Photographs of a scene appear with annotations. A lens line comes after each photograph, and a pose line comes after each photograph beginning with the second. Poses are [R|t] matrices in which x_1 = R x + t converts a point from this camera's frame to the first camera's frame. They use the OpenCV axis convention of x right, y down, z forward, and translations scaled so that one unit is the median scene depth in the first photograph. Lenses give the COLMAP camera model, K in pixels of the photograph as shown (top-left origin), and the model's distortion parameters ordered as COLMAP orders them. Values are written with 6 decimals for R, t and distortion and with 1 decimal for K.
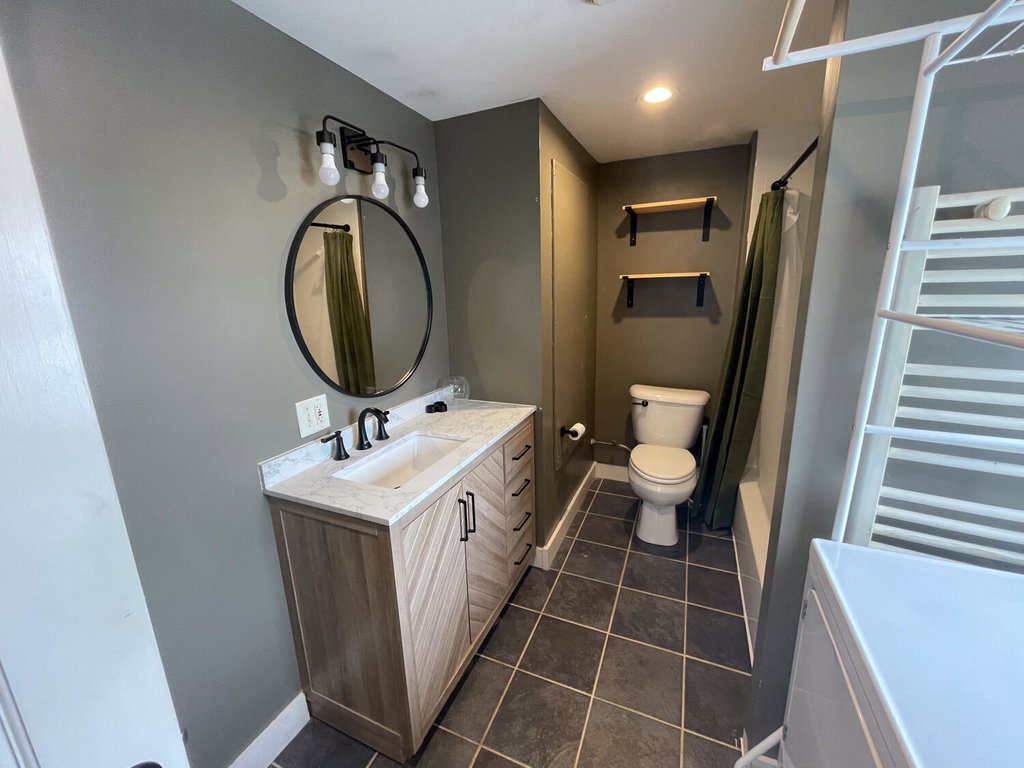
lens RADIAL K [[412.4, 0, 511.6], [0, 412.4, 382.4], [0, 0, 1]] dist [-0.001311, -0.000952]
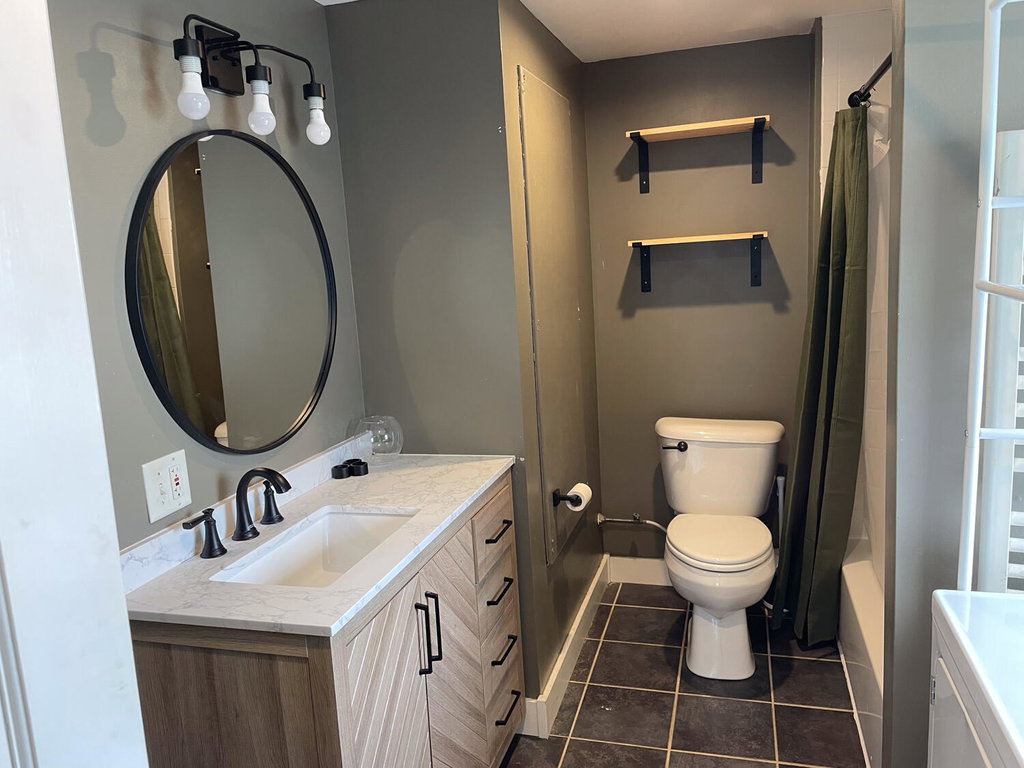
lens RADIAL K [[776.4, 0, 514.2], [0, 776.4, 383.0], [0, 0, 1]] dist [0.088151, -0.117591]
pose [[0.991202, -0.051051, 0.122119, -0.077510], [0.059801, 0.995817, -0.069085, 0.029248], [-0.118081, 0.075780, 0.990108, -0.157016]]
